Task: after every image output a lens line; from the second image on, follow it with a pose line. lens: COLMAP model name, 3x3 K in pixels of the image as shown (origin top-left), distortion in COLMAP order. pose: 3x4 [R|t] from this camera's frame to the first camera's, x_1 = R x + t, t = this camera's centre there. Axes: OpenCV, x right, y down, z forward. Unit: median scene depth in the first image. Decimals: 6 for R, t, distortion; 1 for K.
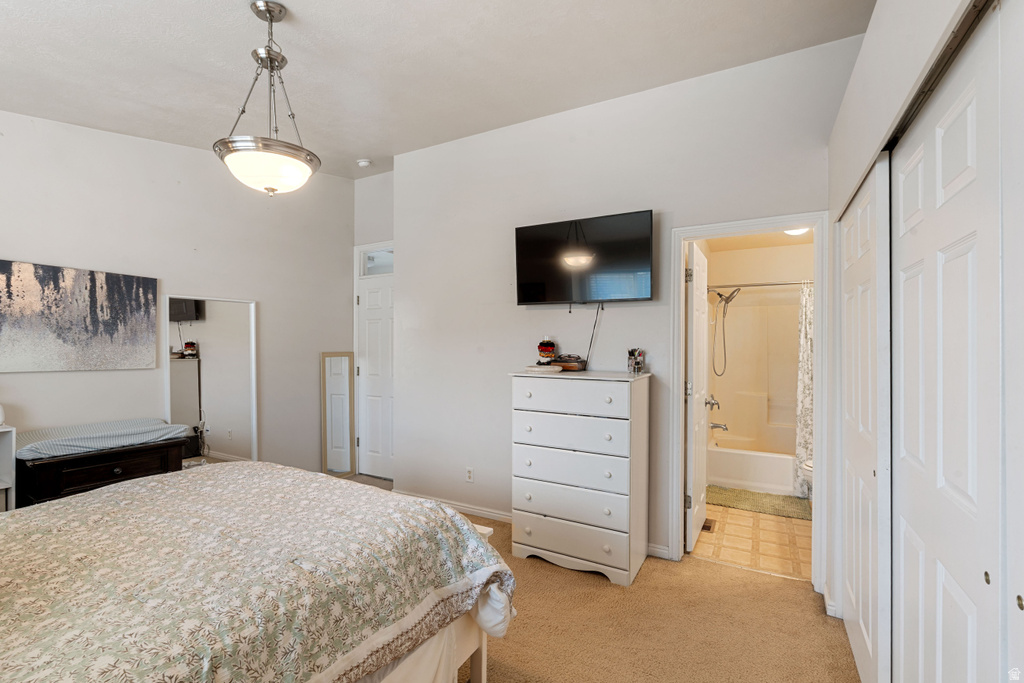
lens RADIAL K [[450.2, 0, 511.0], [0, 450.2, 344.8], [0, 0, 1]] dist [-0.003567, -0.000435]
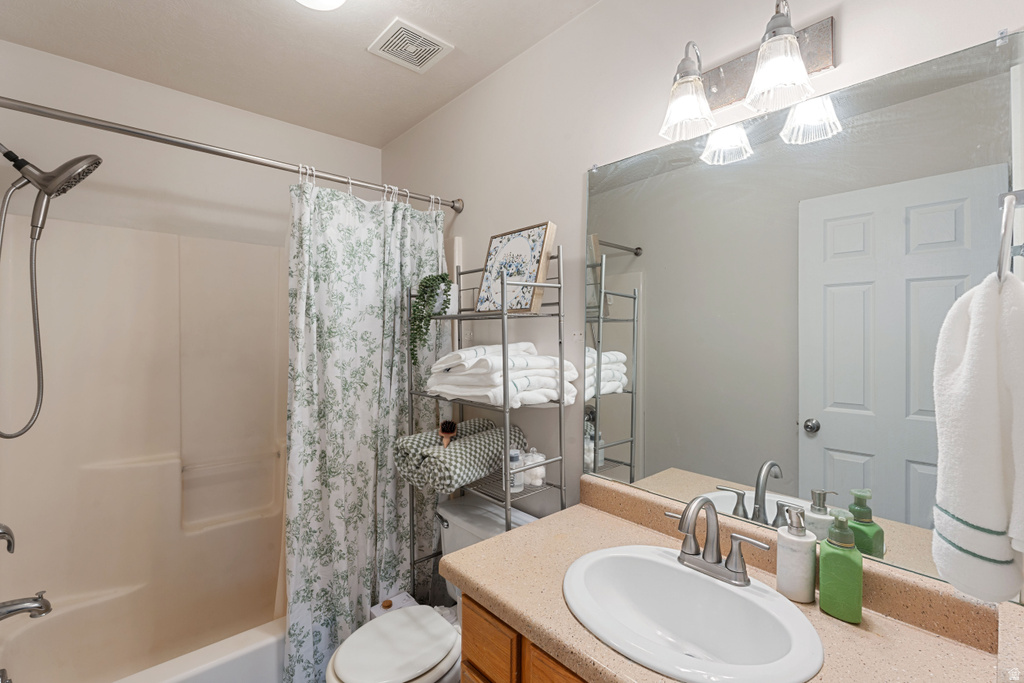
lens RADIAL K [[450.2, 0, 510.6], [0, 450.2, 337.5], [0, 0, 1]] dist [-0.003567, -0.000435]
pose [[0.335325, -0.006870, 0.942078, 0.301171], [-0.000579, 0.999972, 0.007498, 0.001336], [-0.942102, -0.003060, 0.335311, 0.606604]]
